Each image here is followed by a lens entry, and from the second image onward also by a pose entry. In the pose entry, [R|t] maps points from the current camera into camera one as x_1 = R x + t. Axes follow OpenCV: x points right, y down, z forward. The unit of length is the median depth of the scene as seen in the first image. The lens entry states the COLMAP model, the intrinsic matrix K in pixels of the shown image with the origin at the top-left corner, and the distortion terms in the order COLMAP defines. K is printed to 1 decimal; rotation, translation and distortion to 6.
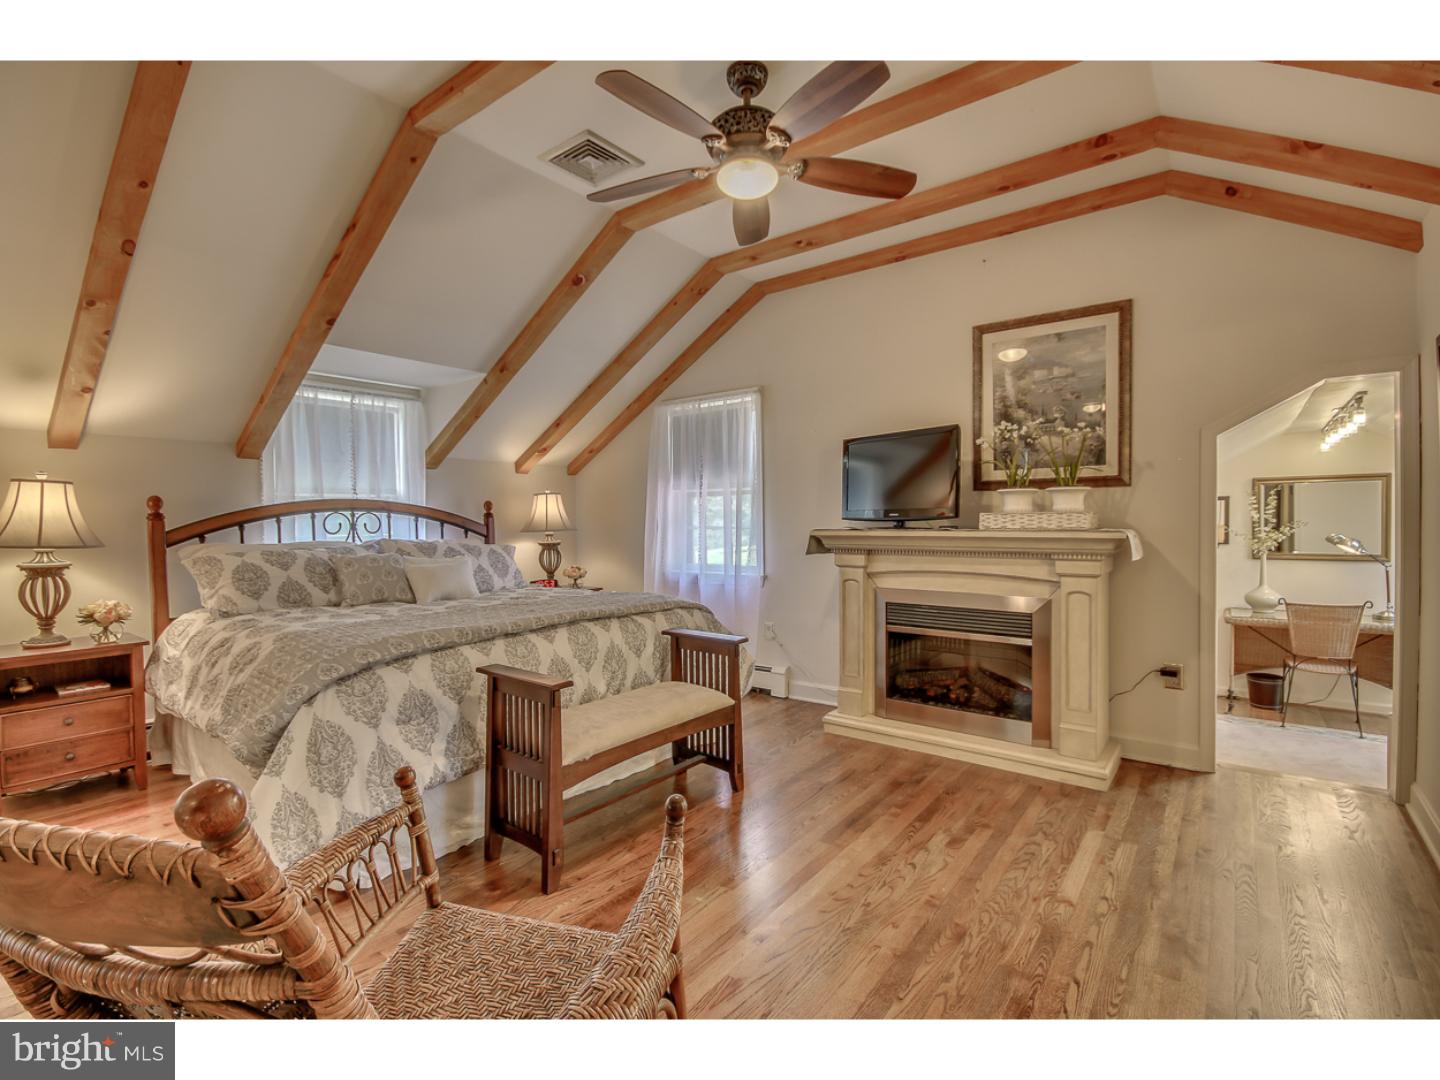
lens RADIAL K [[719.3, 0, 720.0], [0, 719.3, 540.0], [0, 0, 1]] dist [-0.000909, 0.000047]
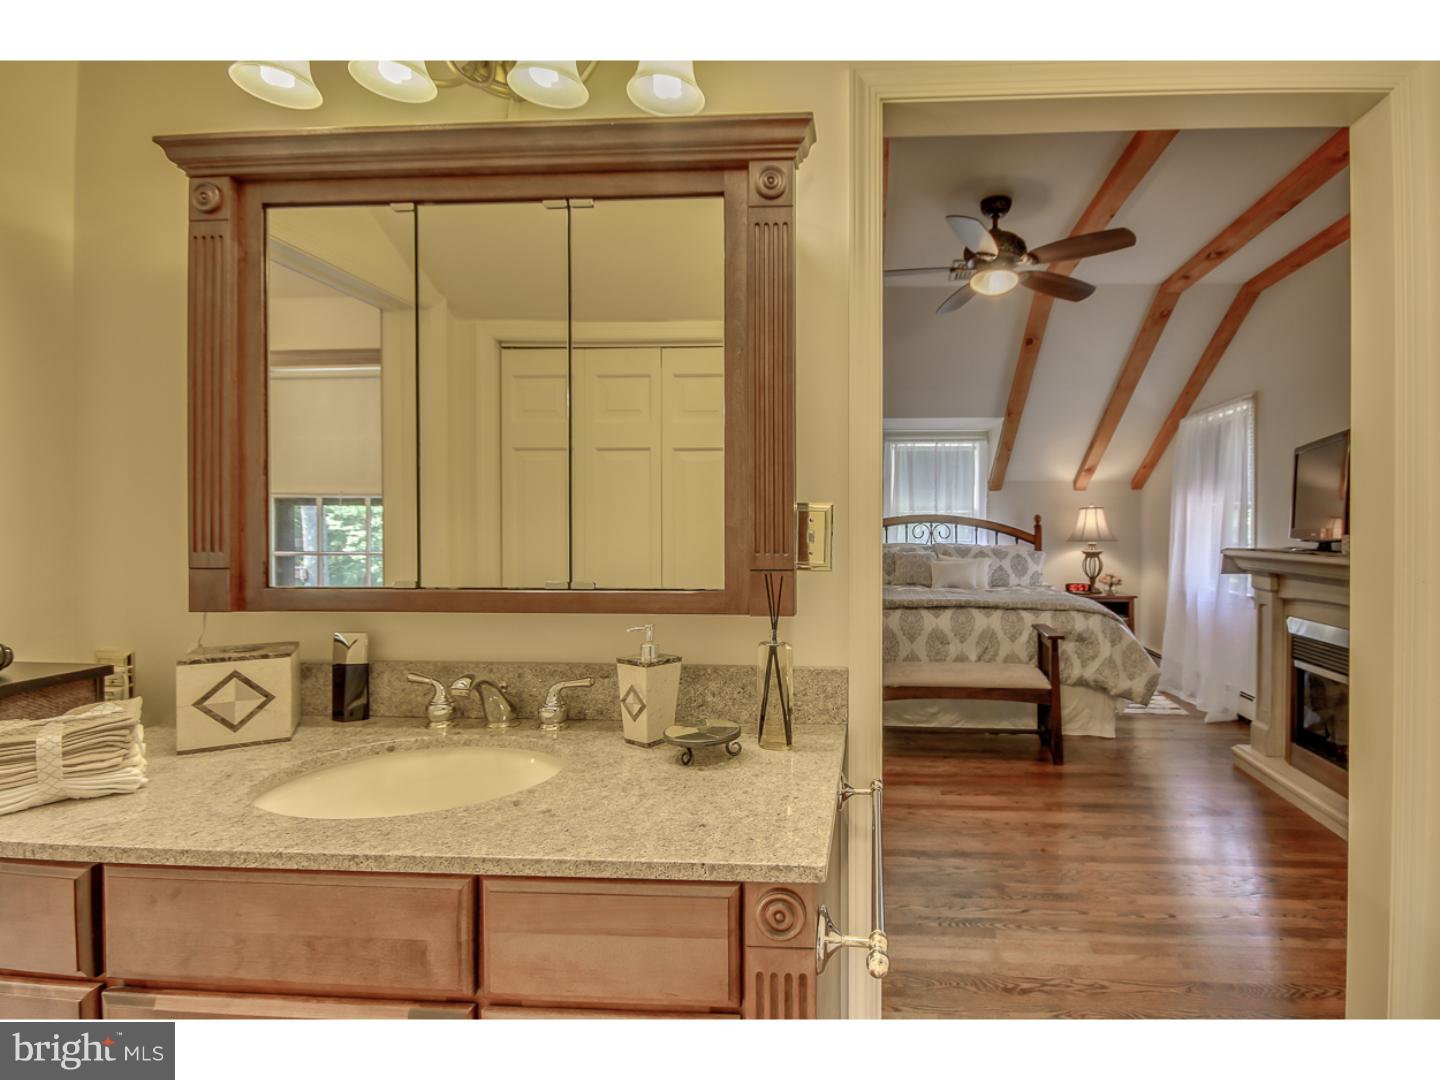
lens RADIAL K [[719.3, 0, 720.0], [0, 719.3, 540.0], [0, 0, 1]] dist [-0.000909, 0.000047]
pose [[0.454363, 0.030251, -0.890303, 0.571742], [-0.036840, 0.999206, 0.015150, -0.012124], [0.890054, 0.025916, 0.455117, -0.027871]]
